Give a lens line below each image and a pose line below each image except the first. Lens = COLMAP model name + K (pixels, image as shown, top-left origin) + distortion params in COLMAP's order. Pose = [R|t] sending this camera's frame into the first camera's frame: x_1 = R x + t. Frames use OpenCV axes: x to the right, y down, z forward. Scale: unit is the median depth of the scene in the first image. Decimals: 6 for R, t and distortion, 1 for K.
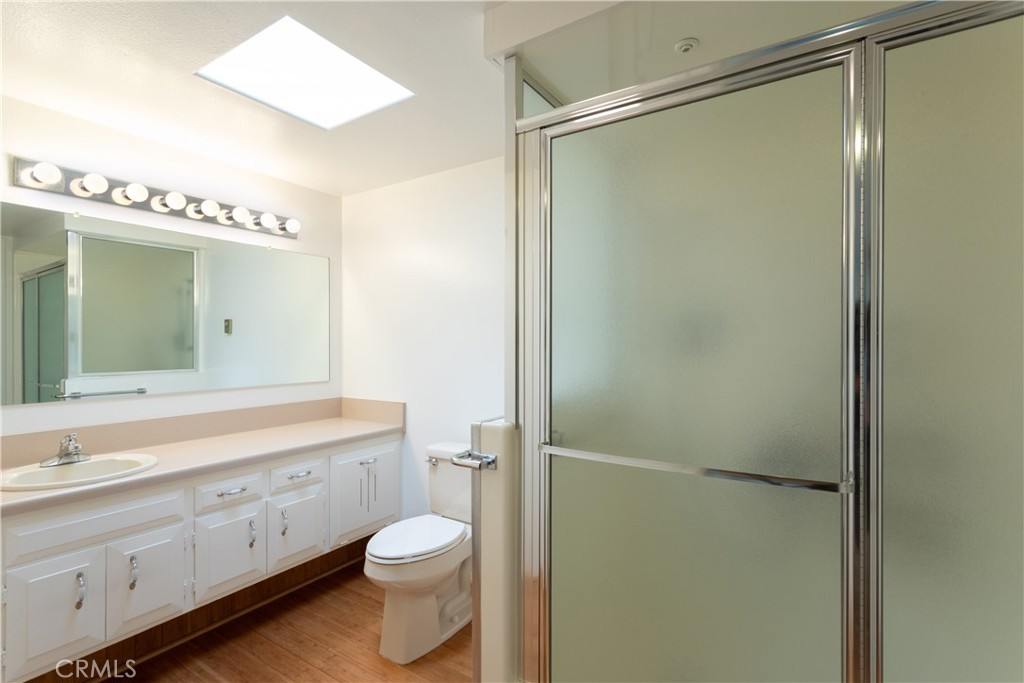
lens RADIAL K [[485.0, 0, 507.5], [0, 485.0, 351.6], [0, 0, 1]] dist [0.003667, 0.000716]
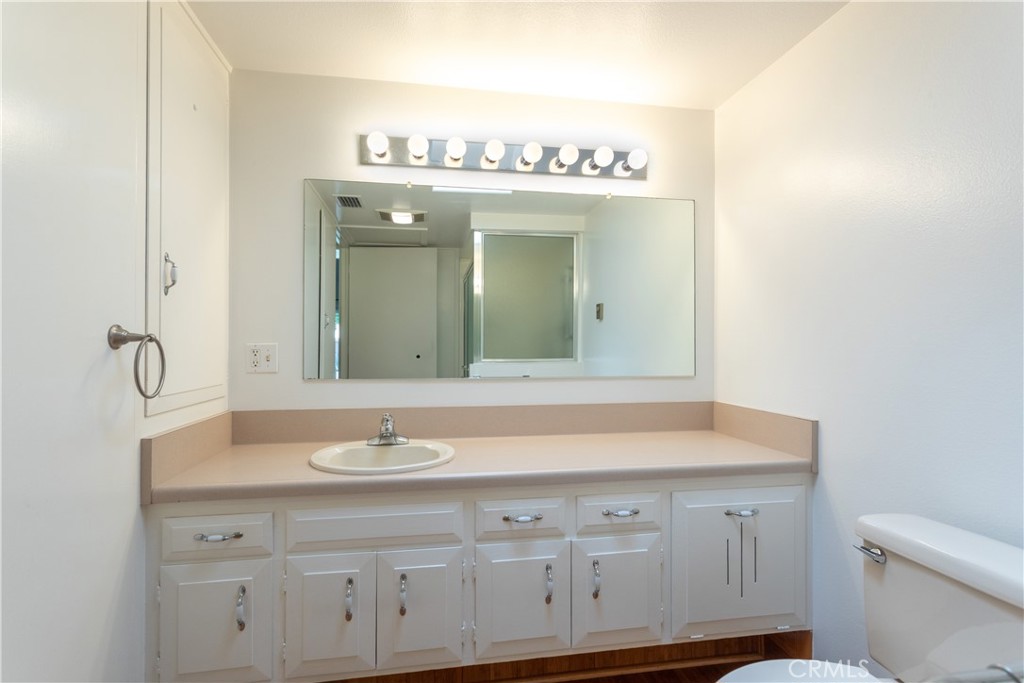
lens RADIAL K [[485.0, 0, 507.5], [0, 485.0, 351.6], [0, 0, 1]] dist [0.003667, 0.000716]
pose [[0.678381, 0.010248, -0.734639, -0.054729], [-0.014401, 0.999896, 0.000650, 0.039395], [0.734570, 0.010139, 0.678458, 0.449831]]
